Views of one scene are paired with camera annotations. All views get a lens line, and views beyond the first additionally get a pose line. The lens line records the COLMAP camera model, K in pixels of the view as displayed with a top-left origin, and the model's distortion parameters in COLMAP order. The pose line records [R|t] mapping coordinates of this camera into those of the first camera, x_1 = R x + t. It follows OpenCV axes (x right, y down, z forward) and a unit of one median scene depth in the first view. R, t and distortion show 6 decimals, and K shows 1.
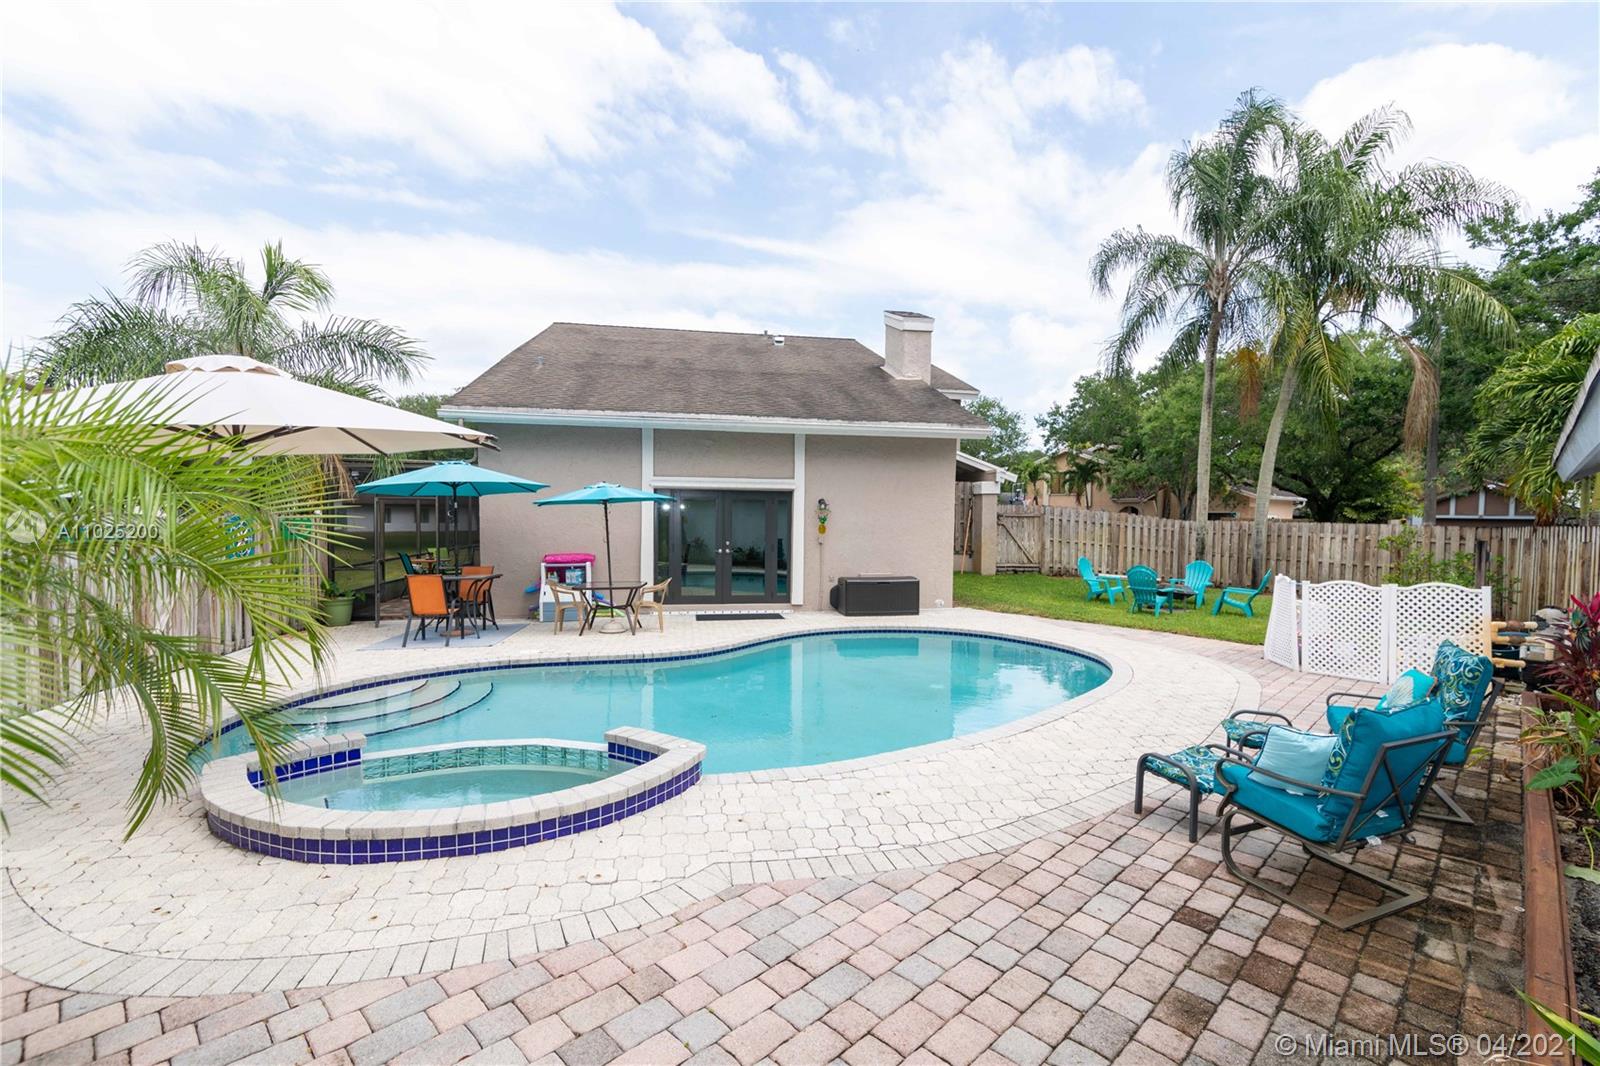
lens RADIAL K [[747.7, 0, 835.4], [0, 747.7, 539.9], [0, 0, 1]] dist [0.000804, -0.000612]
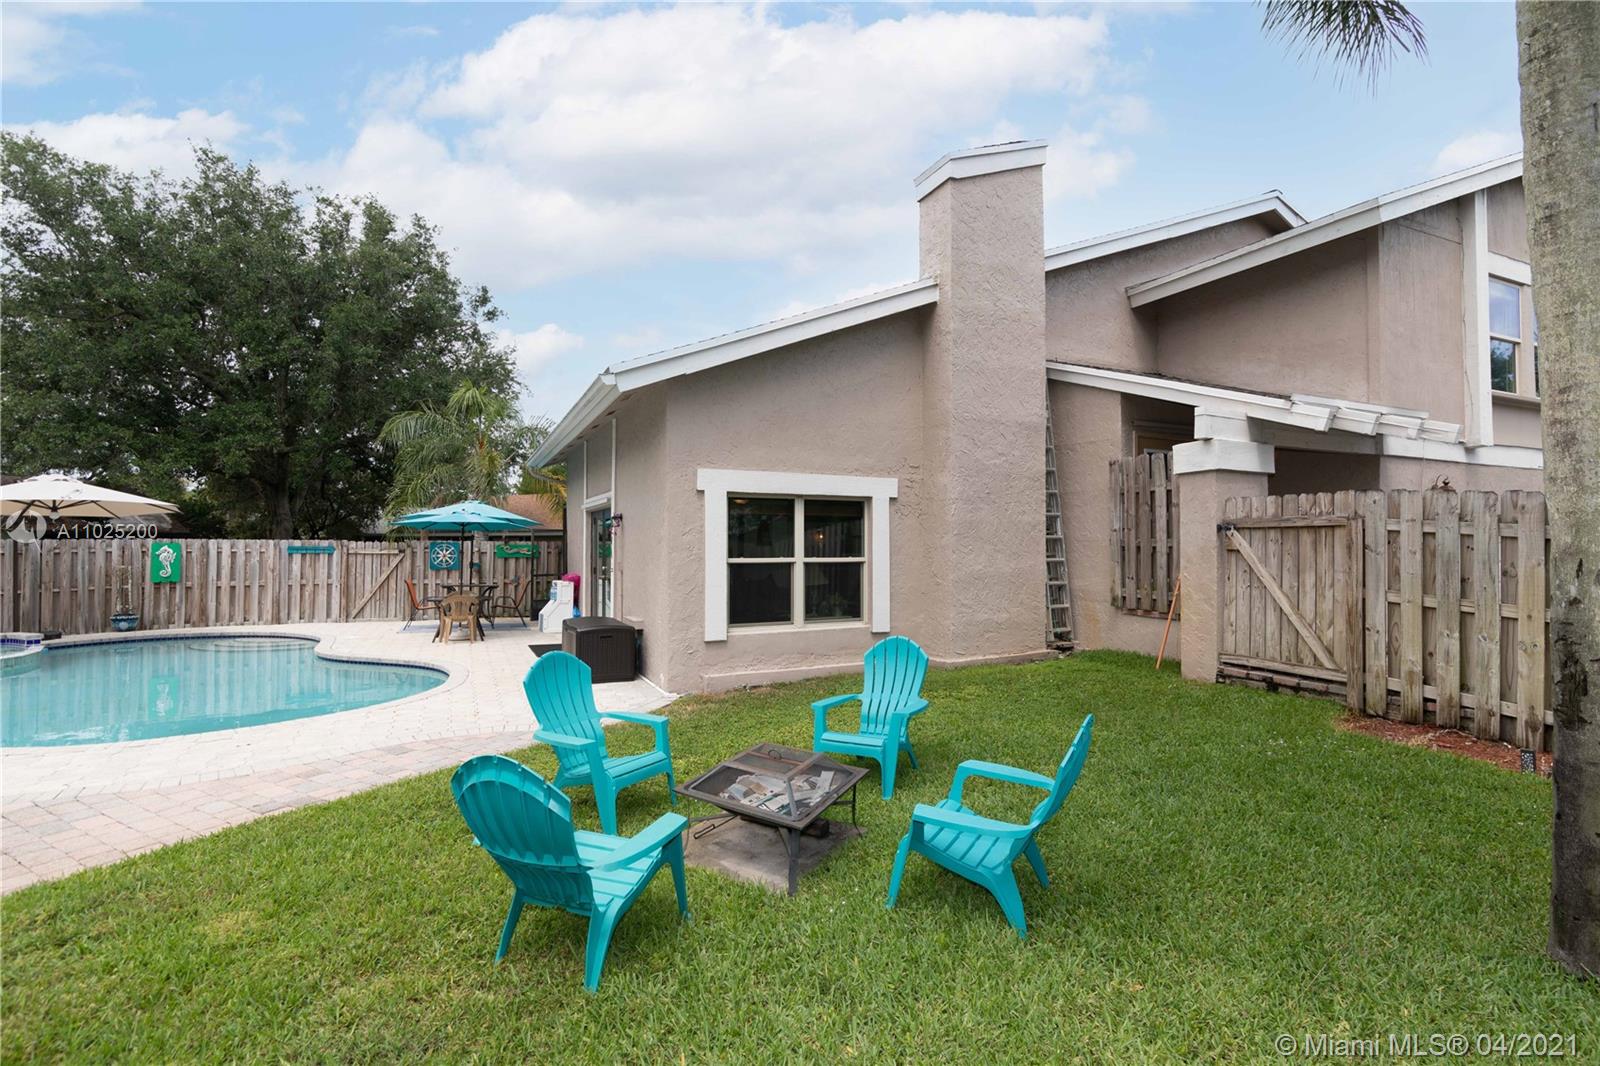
lens RADIAL K [[740.8, 0, 761.4], [0, 740.8, 527.3], [0, 0, 1]] dist [0.000171, -0.000211]
pose [[0.209424, -0.033615, -0.977247, 0.531564], [-0.028854, 0.998761, -0.040538, -0.010548], [0.977399, 0.036687, 0.208194, 0.685243]]
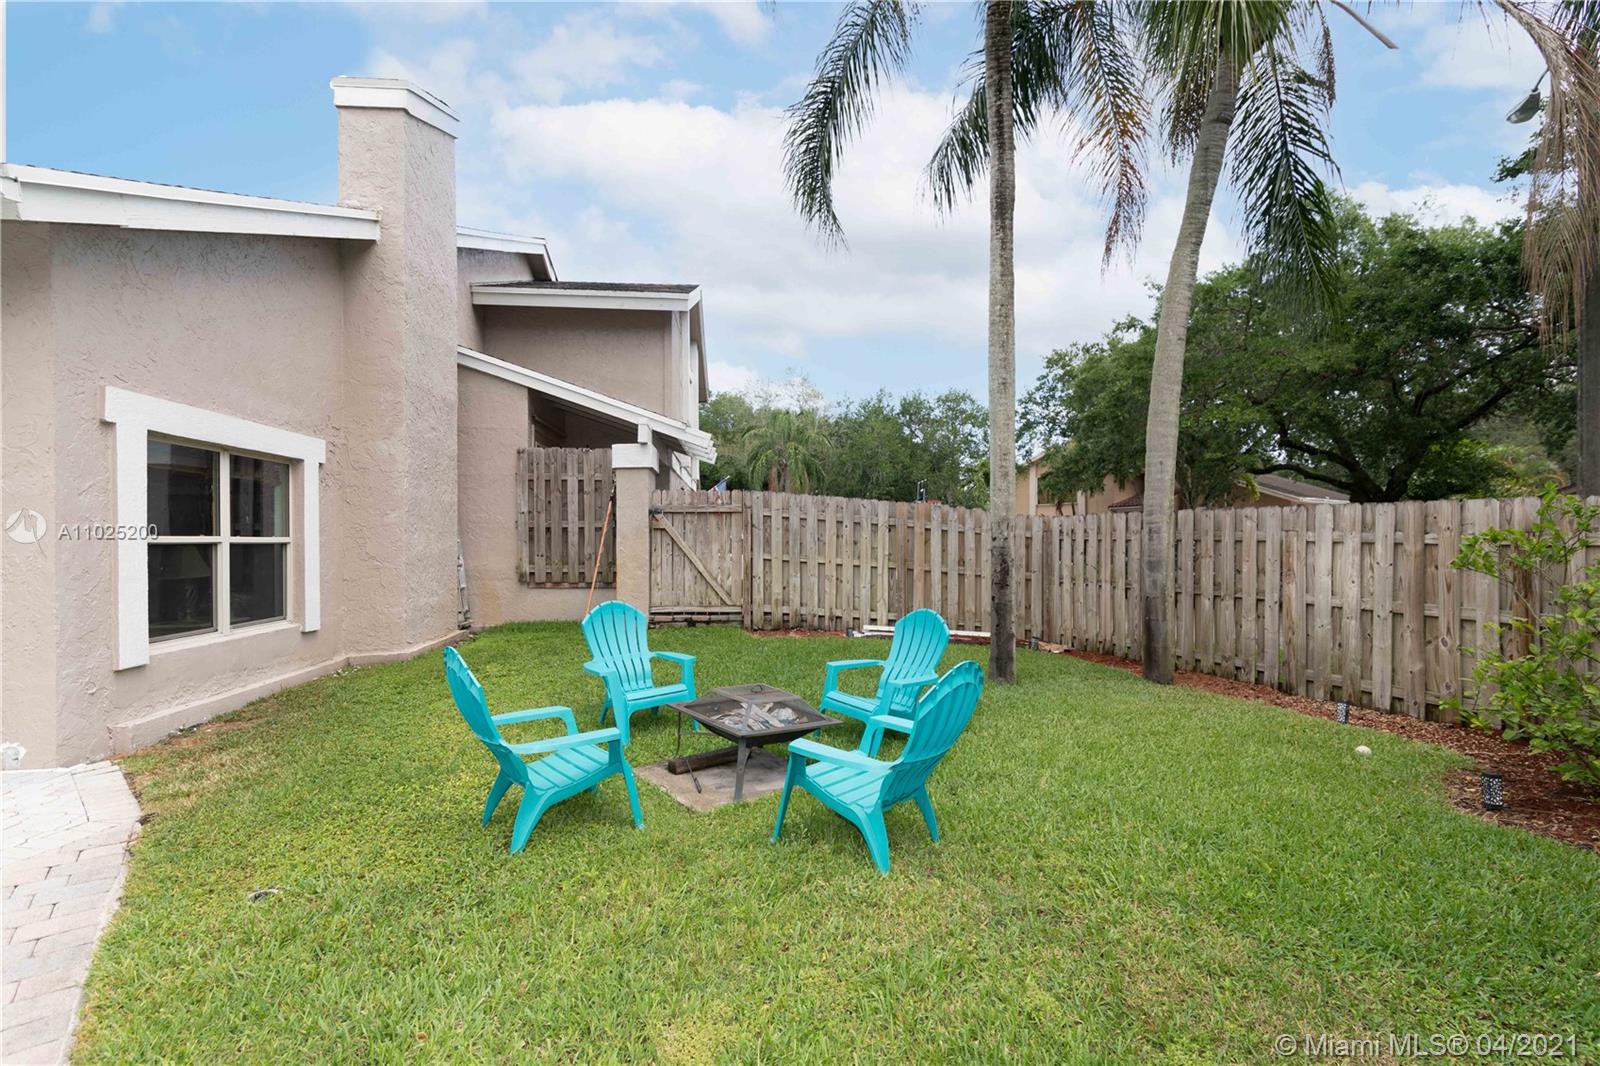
lens RADIAL K [[757.5, 0, 808.2], [0, 757.5, 540.8], [0, 0, 1]] dist [0.000756, -0.000259]
pose [[0.995185, -0.015100, -0.096840, 0.366401], [0.011924, 0.999375, -0.033287, 0.005434], [0.097282, 0.031972, 0.994743, 0.495642]]
